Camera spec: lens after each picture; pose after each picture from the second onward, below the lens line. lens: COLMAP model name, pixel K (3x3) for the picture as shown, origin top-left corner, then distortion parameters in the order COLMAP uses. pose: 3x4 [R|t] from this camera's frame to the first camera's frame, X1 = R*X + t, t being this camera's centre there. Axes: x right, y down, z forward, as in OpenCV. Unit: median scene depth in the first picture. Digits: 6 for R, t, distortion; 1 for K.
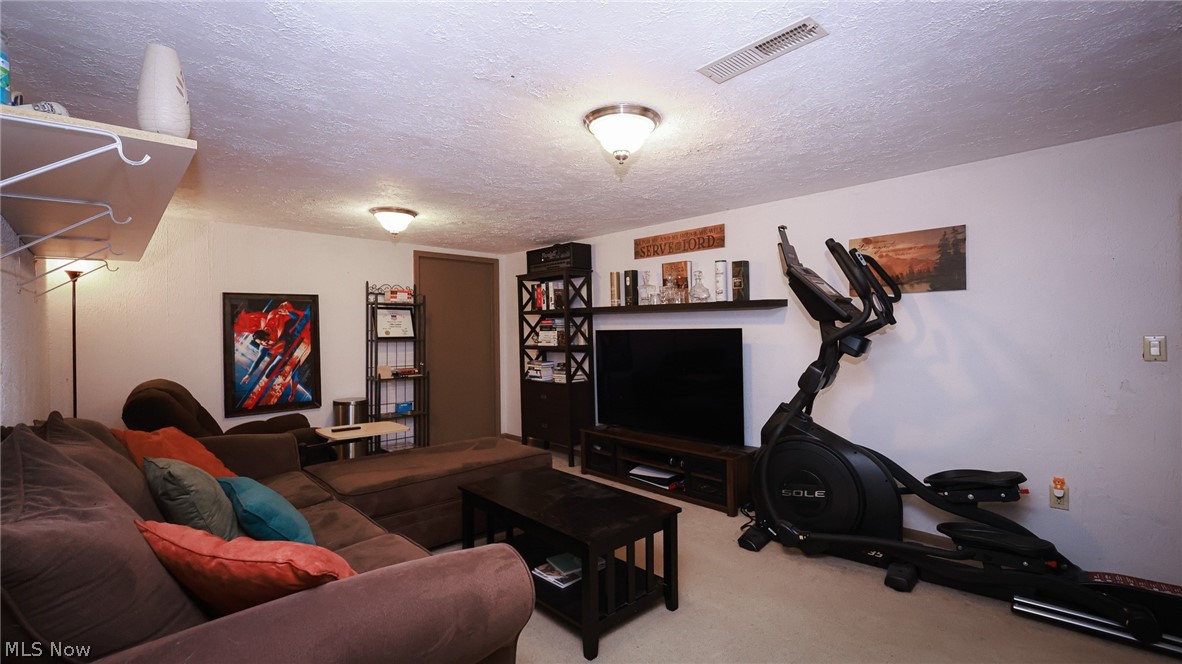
lens RADIAL K [[509.6, 0, 592.6], [0, 509.6, 331.2], [0, 0, 1]] dist [0.002929, -0.000005]
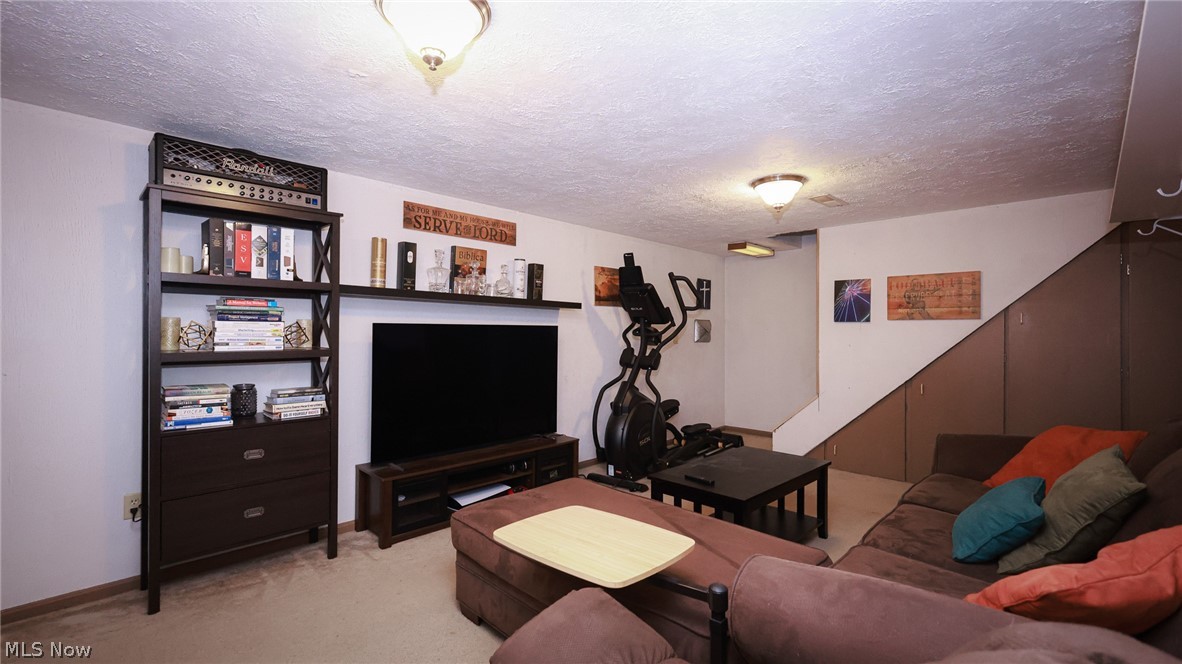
lens RADIAL K [[499.4, 0, 590.1], [0, 499.4, 312.7], [0, 0, 1]] dist [0.001412, 0.000016]
pose [[-0.023867, 0.043329, 0.998776, -0.679839], [-0.008644, 0.999014, -0.043546, 0.011703], [-0.999678, -0.009672, -0.023469, 0.790619]]
